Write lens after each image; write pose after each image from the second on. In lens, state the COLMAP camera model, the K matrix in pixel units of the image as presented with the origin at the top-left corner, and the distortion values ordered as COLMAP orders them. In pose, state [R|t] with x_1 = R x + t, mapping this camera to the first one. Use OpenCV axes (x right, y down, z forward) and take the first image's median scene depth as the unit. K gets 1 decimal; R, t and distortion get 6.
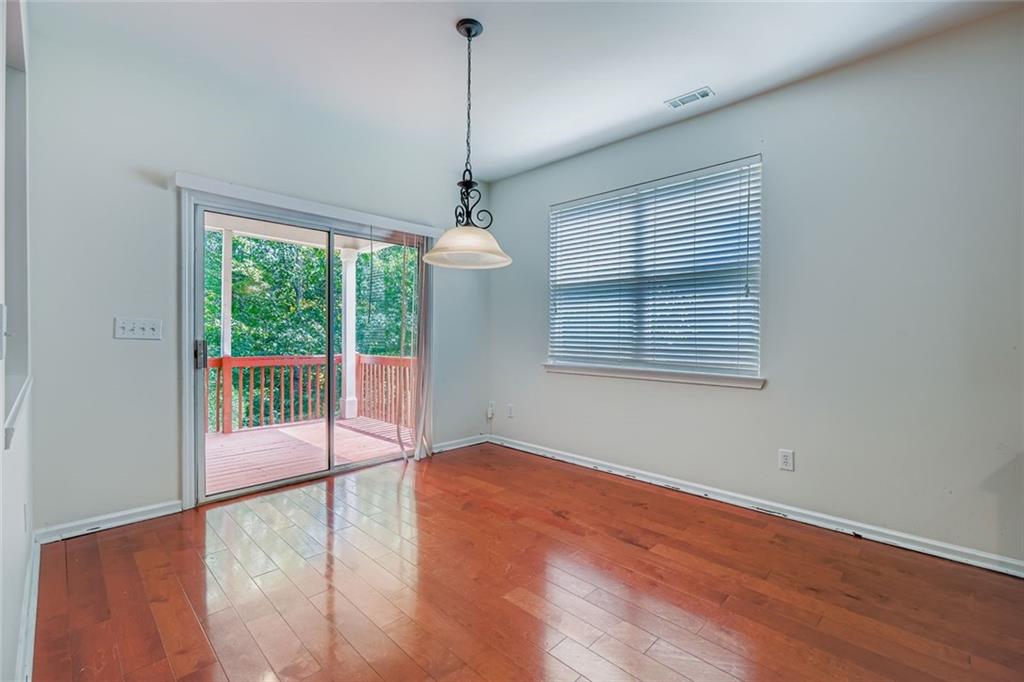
lens RADIAL K [[448.2, 0, 516.3], [0, 448.2, 340.4], [0, 0, 1]] dist [0.001746, 0.000662]
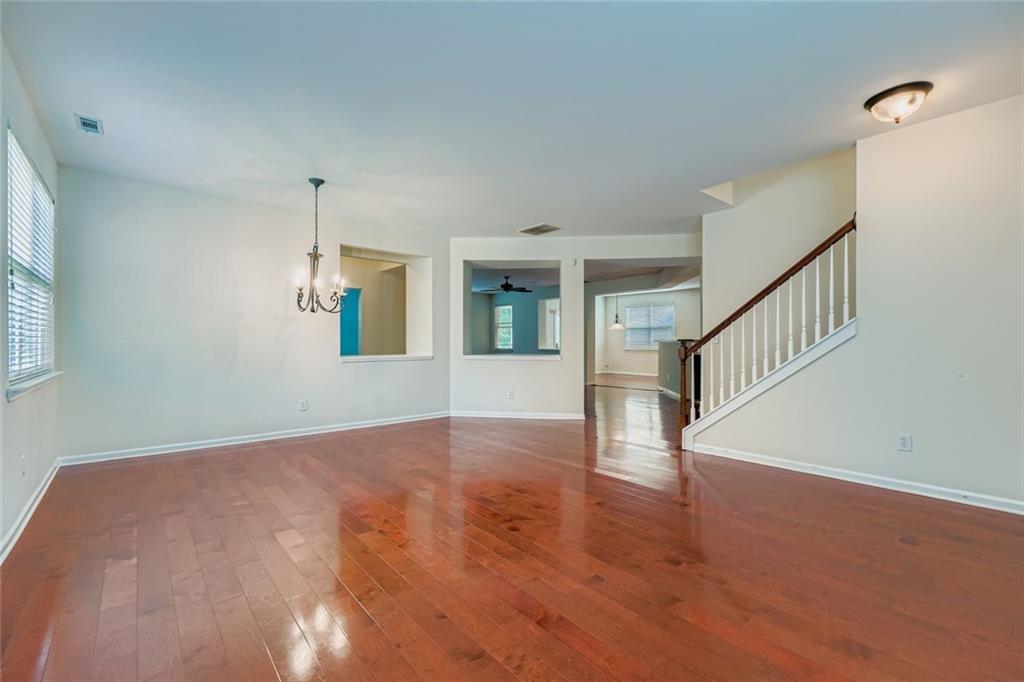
lens RADIAL K [[440.6, 0, 512.0], [0, 440.6, 341.0], [0, 0, 1]] dist [0.000526, 0.000138]
pose [[0.995718, -0.010169, -0.091885, -0.700625], [0.008893, 0.999858, -0.014283, 0.039858], [0.092017, 0.013404, 0.995667, -3.611727]]
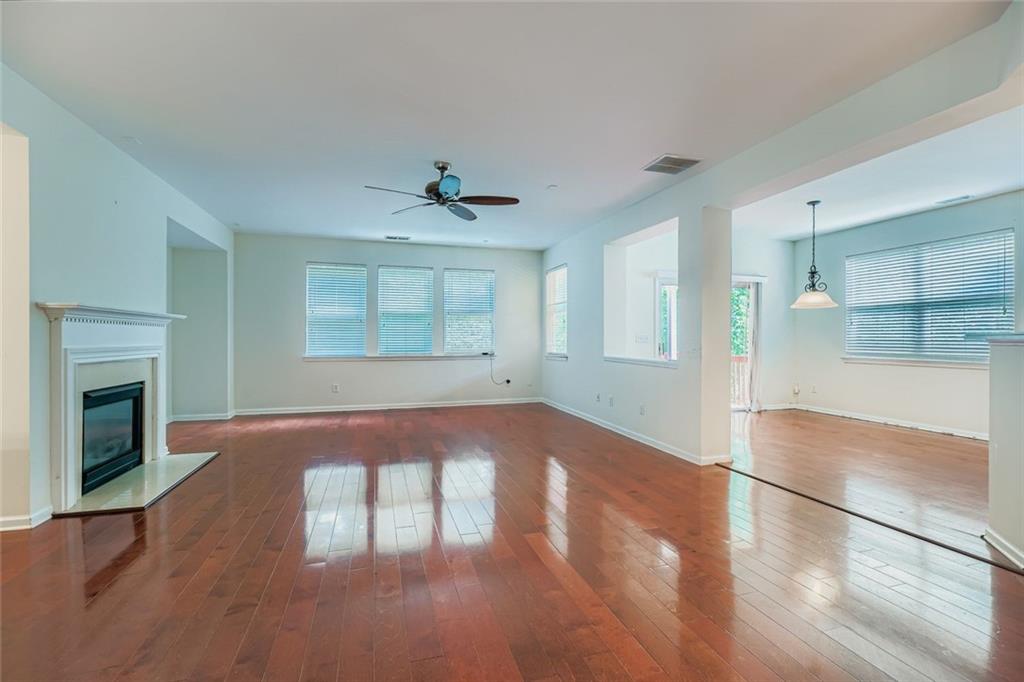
lens RADIAL K [[448.2, 0, 516.3], [0, 448.2, 340.4], [0, 0, 1]] dist [0.001746, 0.000662]
pose [[0.878048, -0.007892, -0.478508, -0.248006], [0.003113, 0.999937, -0.010780, 0.008561], [0.478563, 0.007976, 0.878017, -1.218051]]
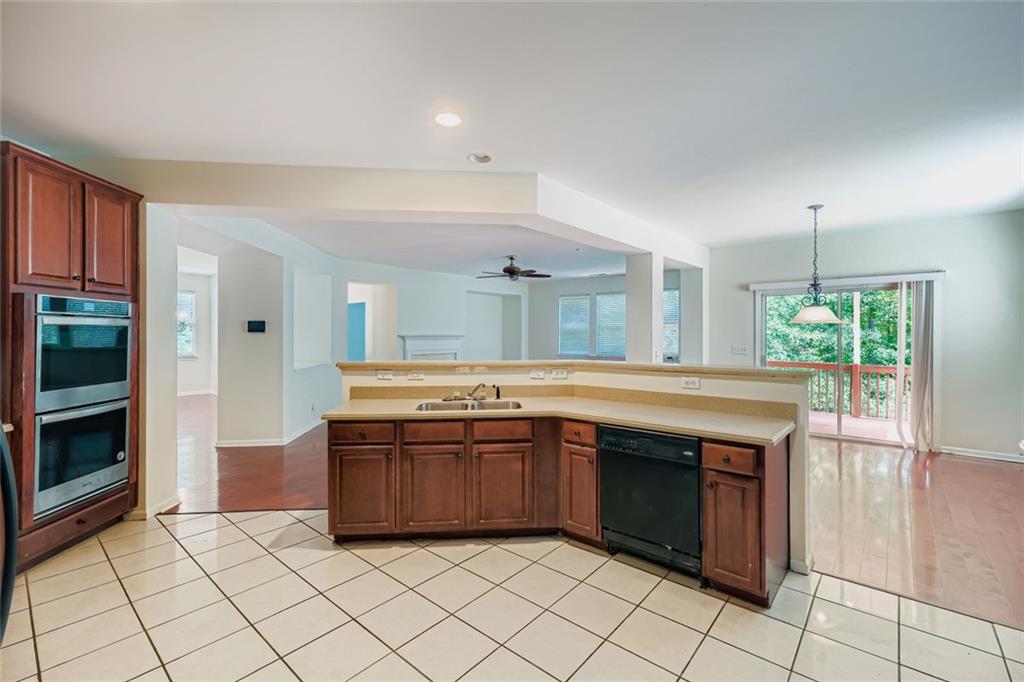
lens RADIAL K [[440.6, 0, 512.0], [0, 440.6, 341.0], [0, 0, 1]] dist [0.000526, 0.000138]
pose [[0.056422, 0.008971, -0.998367, 1.307121], [-0.011002, 0.999905, 0.008363, -0.070133], [0.998346, 0.010512, 0.056515, -0.342956]]
